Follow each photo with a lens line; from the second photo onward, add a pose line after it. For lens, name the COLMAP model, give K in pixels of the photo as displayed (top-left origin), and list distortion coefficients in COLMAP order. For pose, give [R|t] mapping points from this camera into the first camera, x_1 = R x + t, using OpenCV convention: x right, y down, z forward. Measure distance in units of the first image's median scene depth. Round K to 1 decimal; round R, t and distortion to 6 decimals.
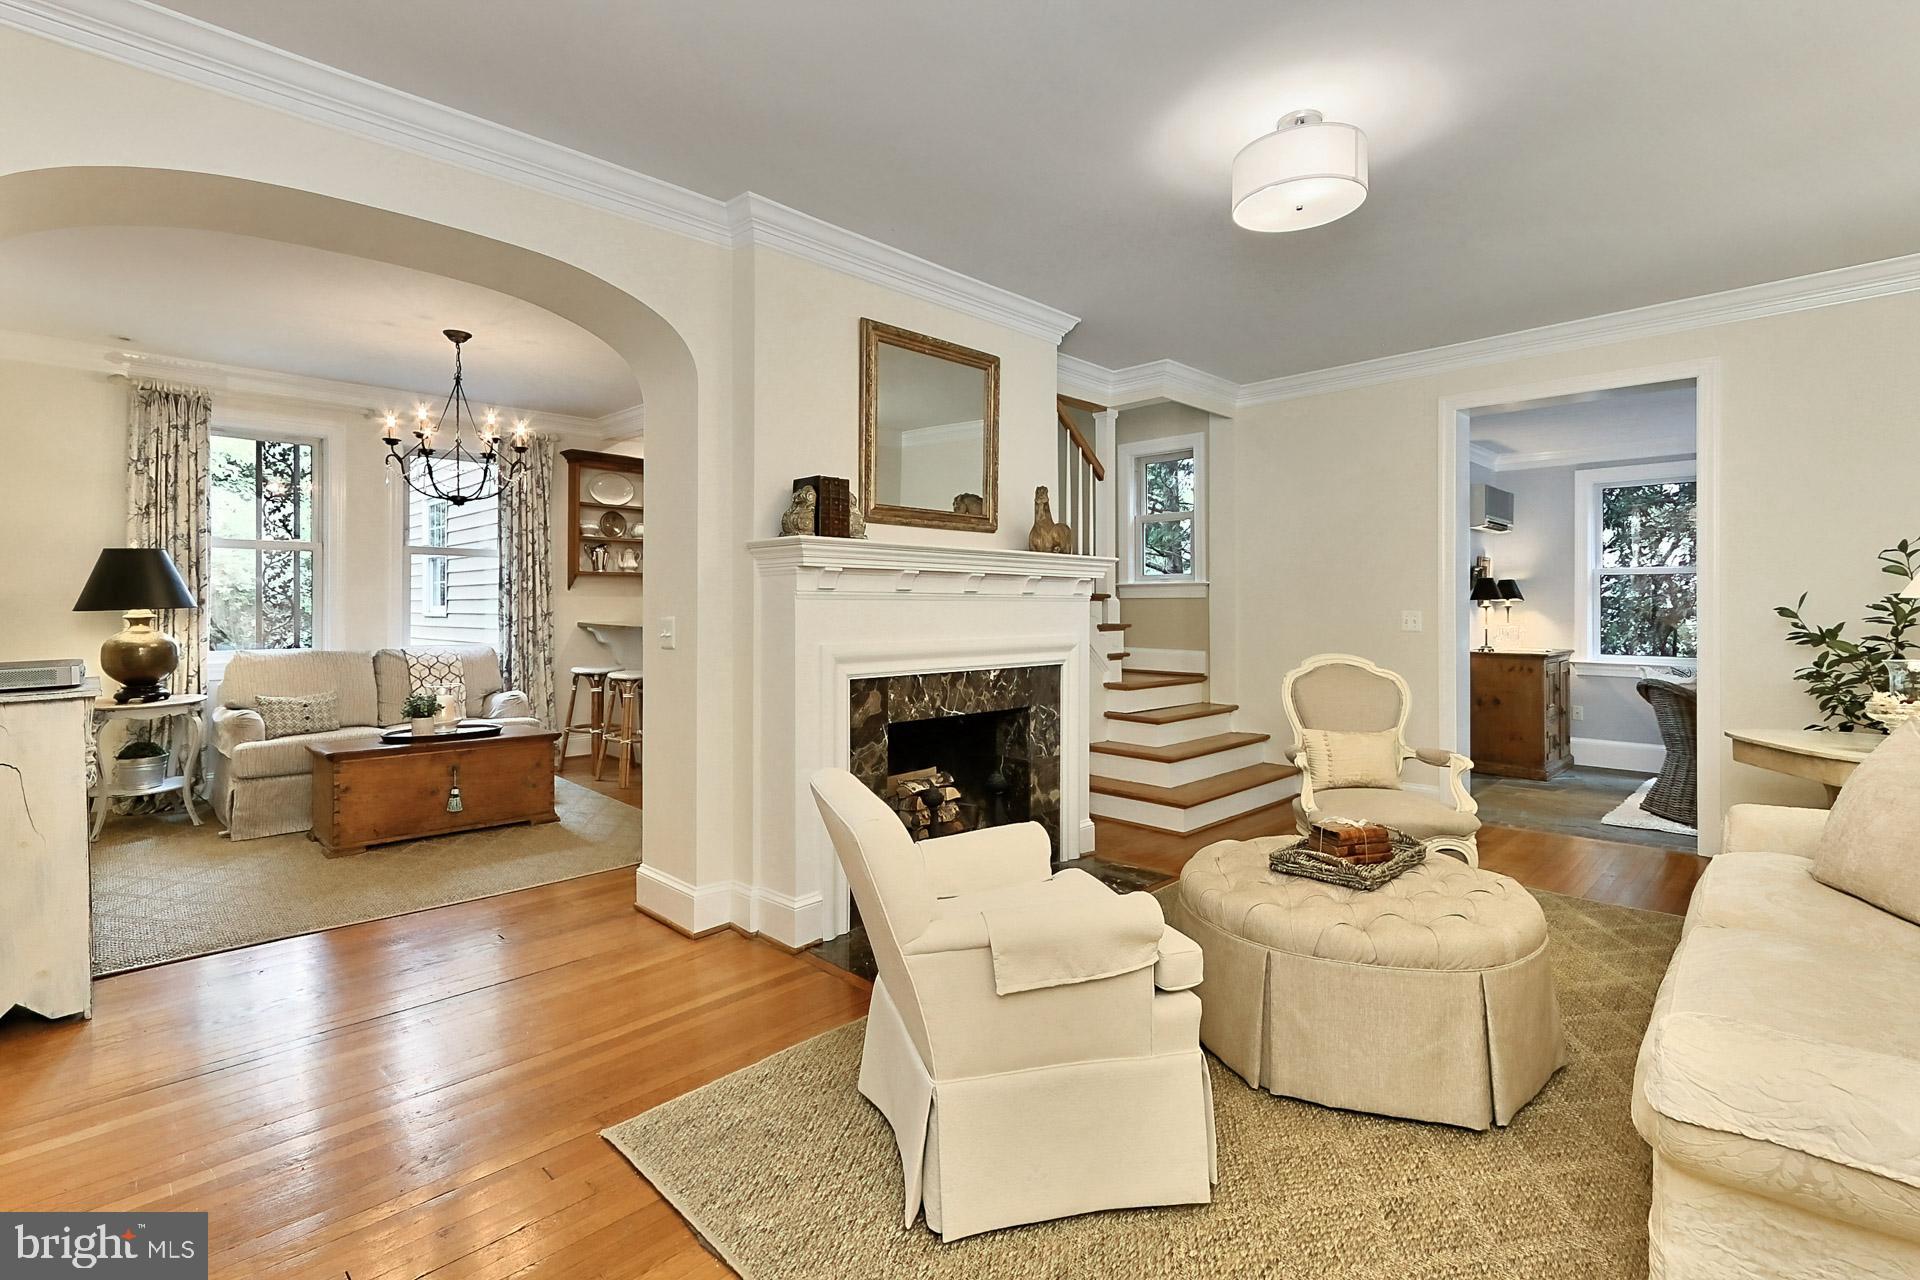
lens RADIAL K [[895.6, 0, 930.7], [0, 895.6, 596.0], [0, 0, 1]] dist [0.003774, 0.000102]
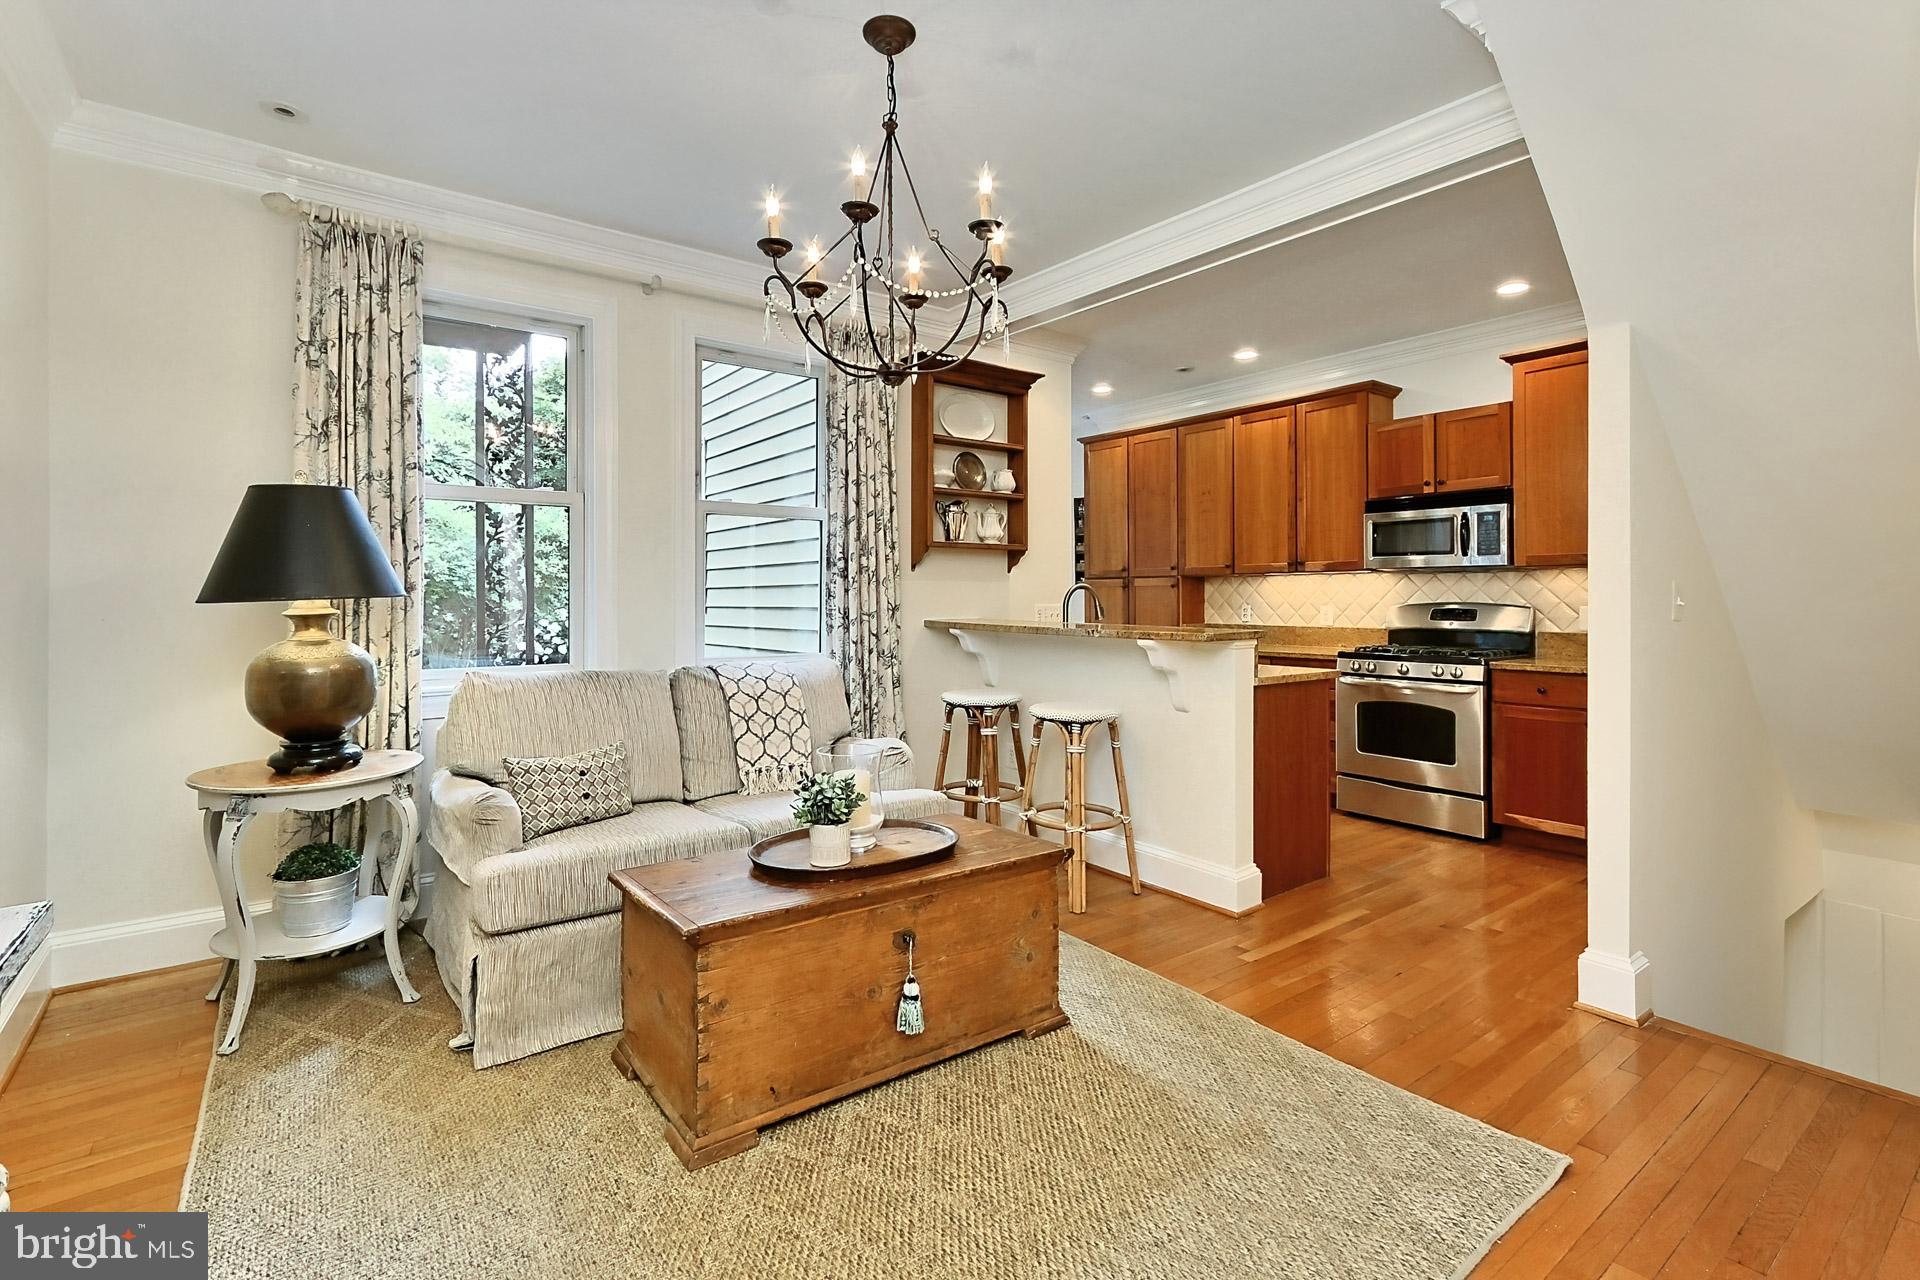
lens RADIAL K [[895.6, 0, 930.7], [0, 895.6, 596.0], [0, 0, 1]] dist [0.003774, 0.000102]
pose [[0.989991, -0.001170, -0.141126, -0.420706], [0.002210, 0.999972, 0.007216, 0.009491], [0.141113, -0.007456, 0.989965, 0.500979]]
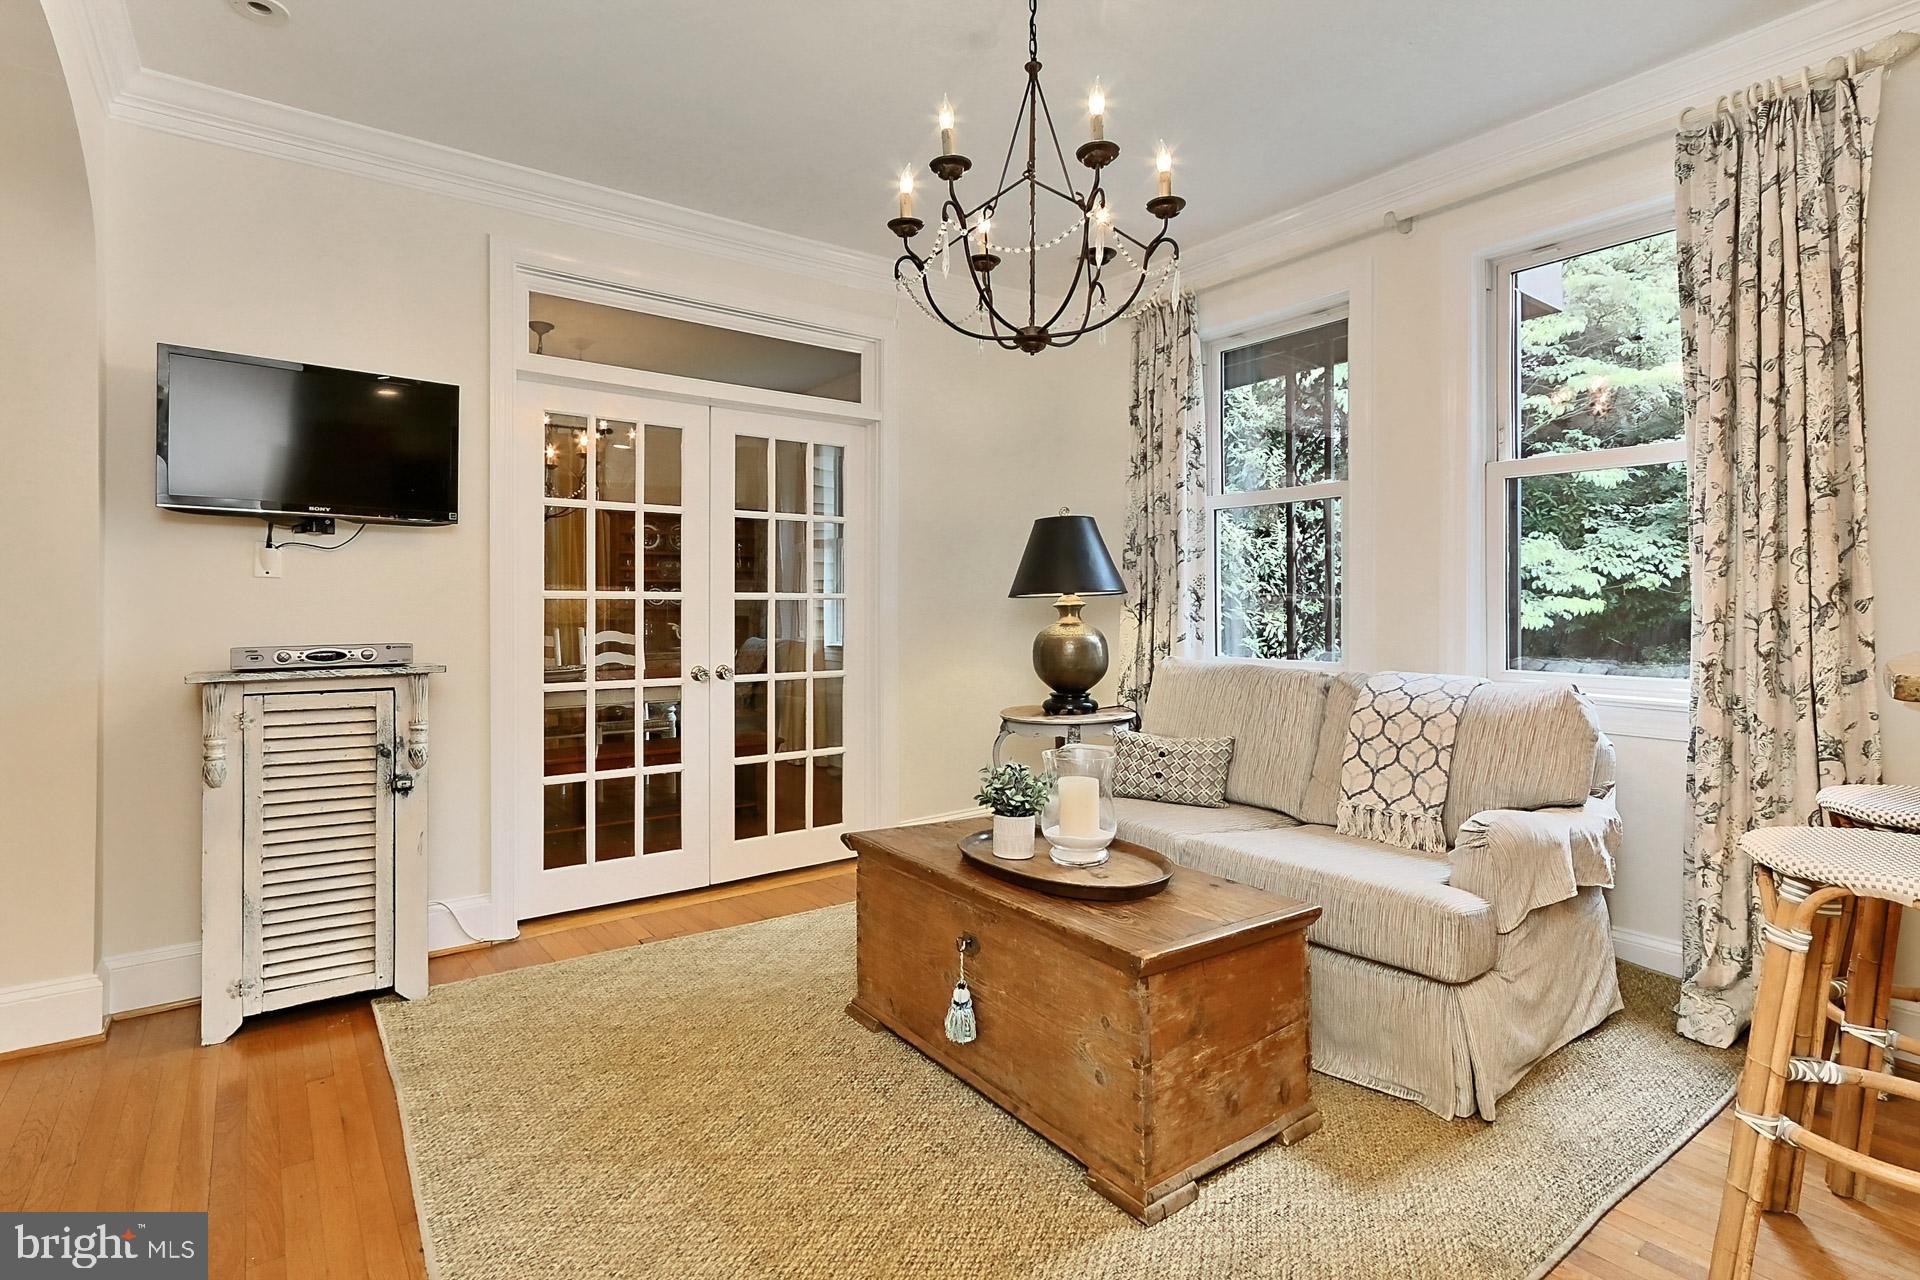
lens RADIAL K [[914.7, 0, 932.4], [0, 914.7, 597.1], [0, 0, 1]] dist [0.001261, 0.000703]
pose [[-0.143143, -0.009288, -0.989658, -0.070738], [0.010930, 0.999880, -0.010965, 0.023308], [0.989642, -0.012386, -0.143024, 0.974825]]
